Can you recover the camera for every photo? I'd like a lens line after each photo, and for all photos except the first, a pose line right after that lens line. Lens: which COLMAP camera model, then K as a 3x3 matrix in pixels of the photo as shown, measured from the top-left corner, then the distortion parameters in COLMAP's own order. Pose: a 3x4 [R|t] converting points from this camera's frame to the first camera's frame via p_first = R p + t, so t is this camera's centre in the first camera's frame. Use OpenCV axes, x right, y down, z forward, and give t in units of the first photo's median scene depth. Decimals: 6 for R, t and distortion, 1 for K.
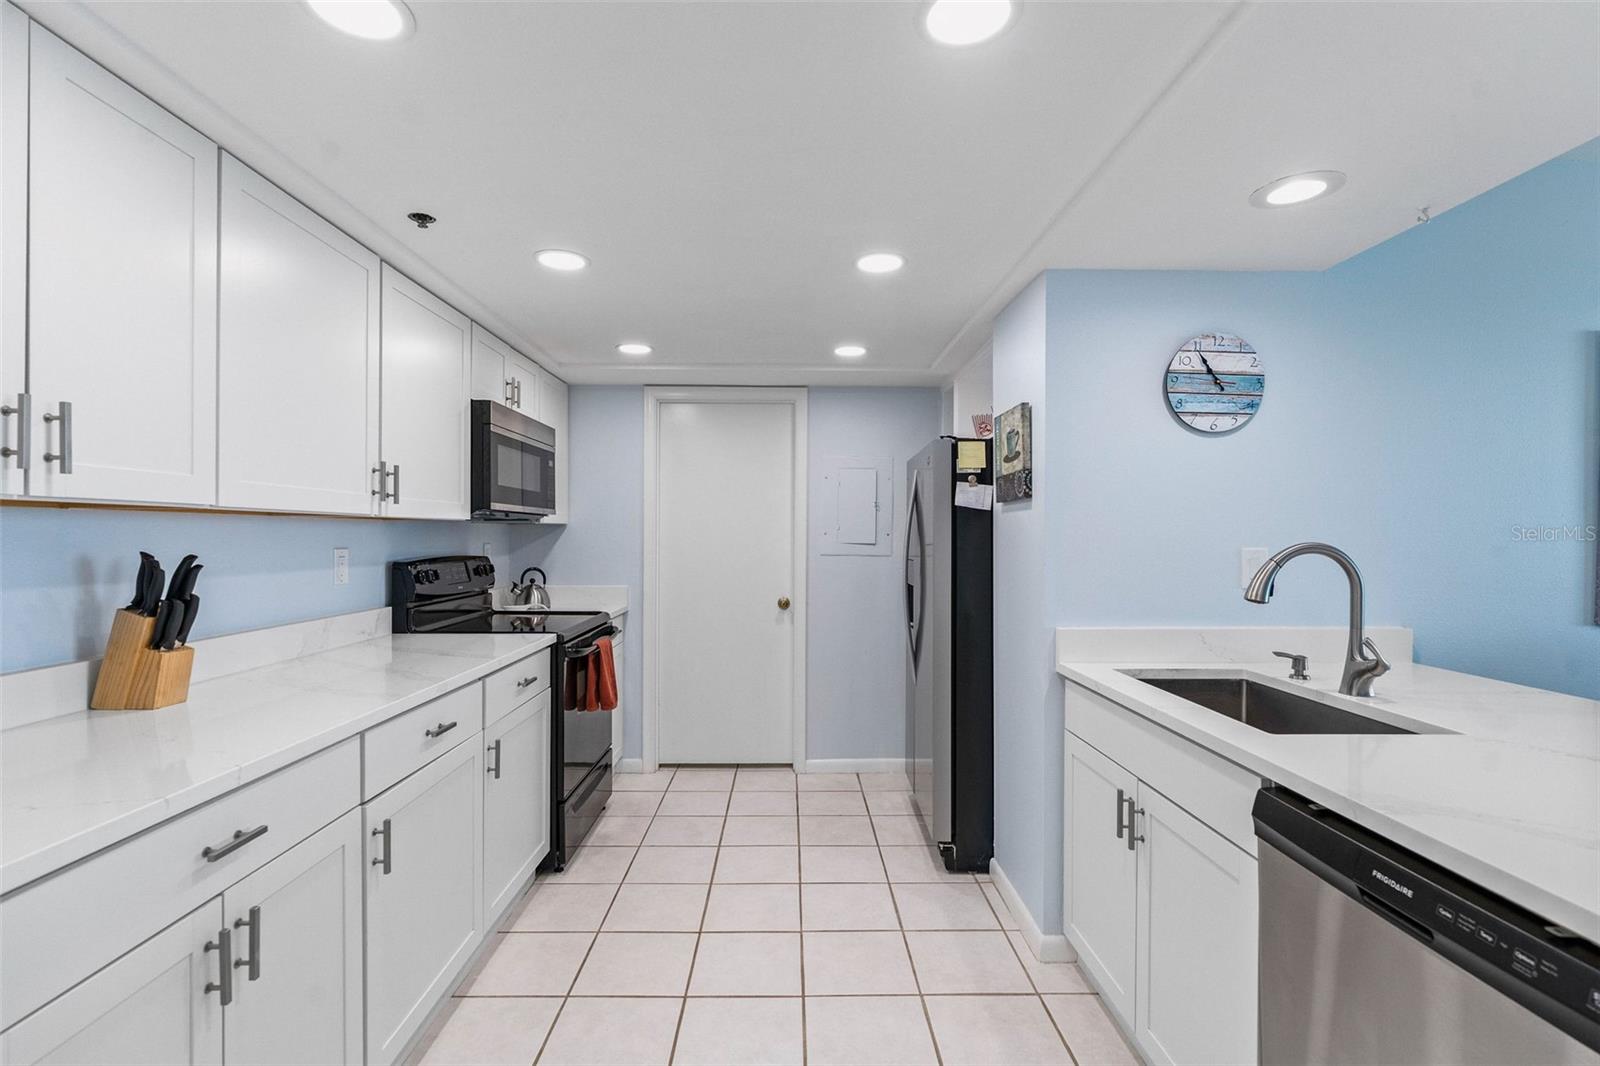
lens RADIAL K [[738.6, 0, 795.4], [0, 738.6, 536.7], [0, 0, 1]] dist [-0.010091, 0.000335]
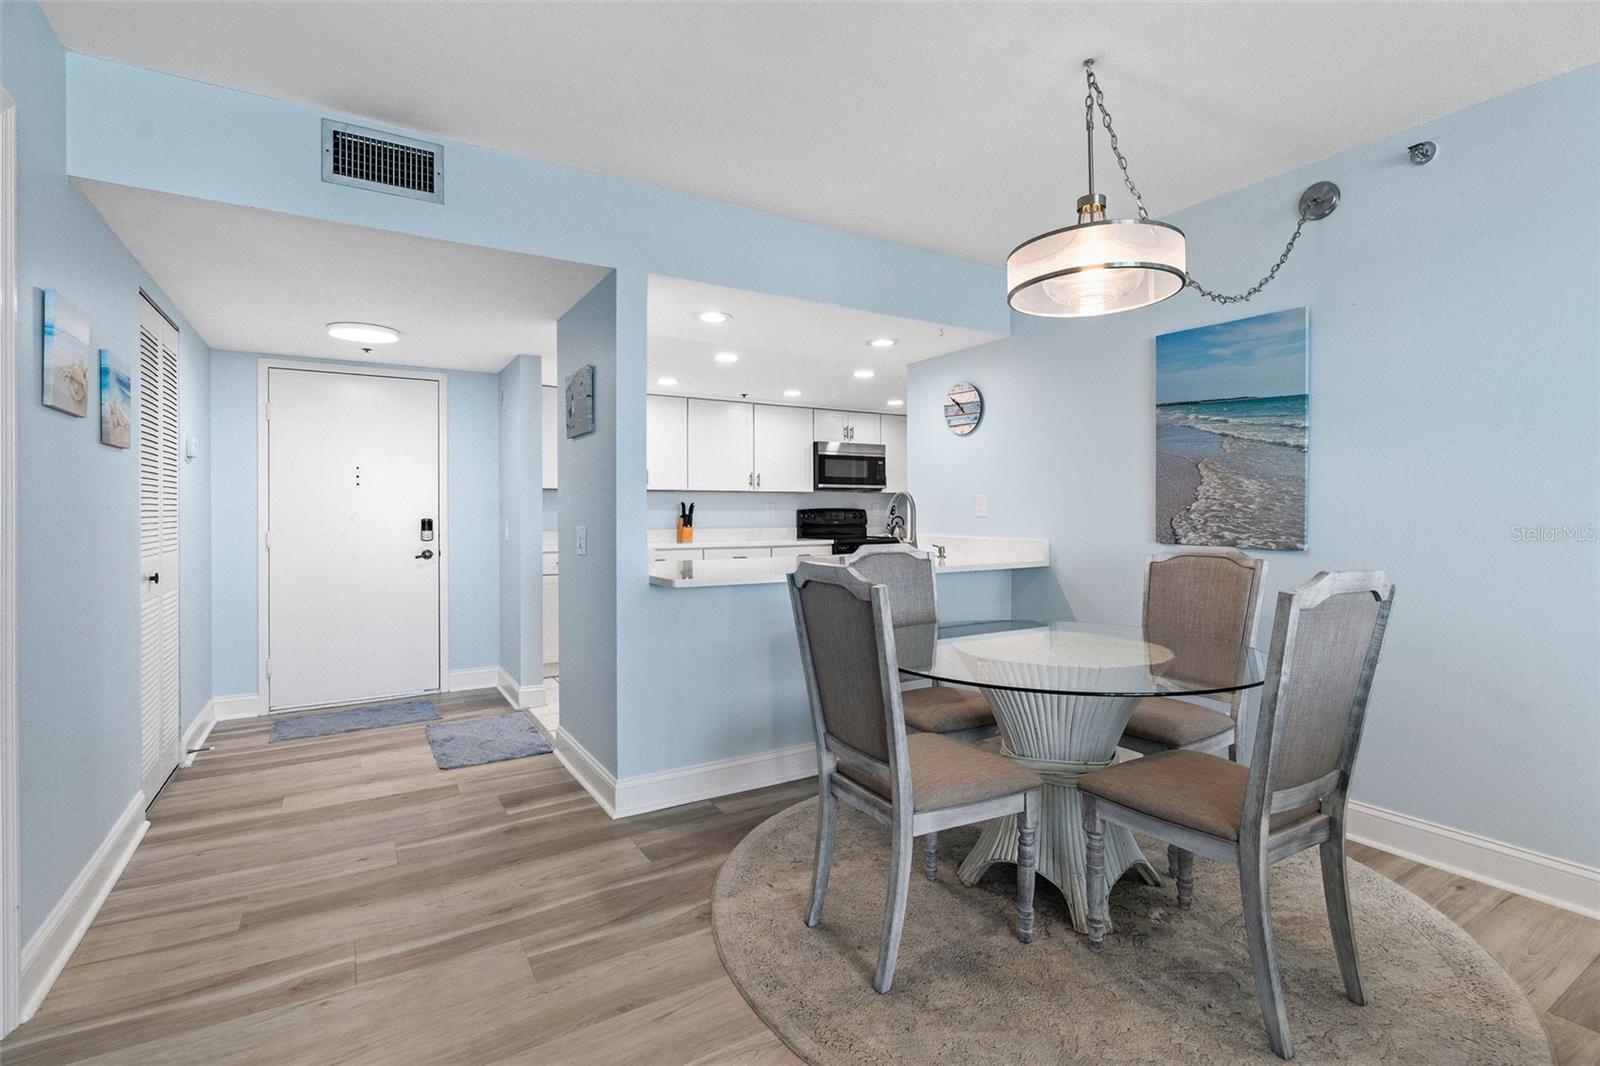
lens RADIAL K [[738.6, 0, 797.3], [0, 738.6, 516.8], [0, 0, 1]] dist [-0.010091, 0.000335]
pose [[0.507183, 0.001383, -0.861837, 2.220302], [0.003010, 0.999990, 0.003377, 0.068977], [0.861833, -0.004307, 0.507174, -0.370111]]
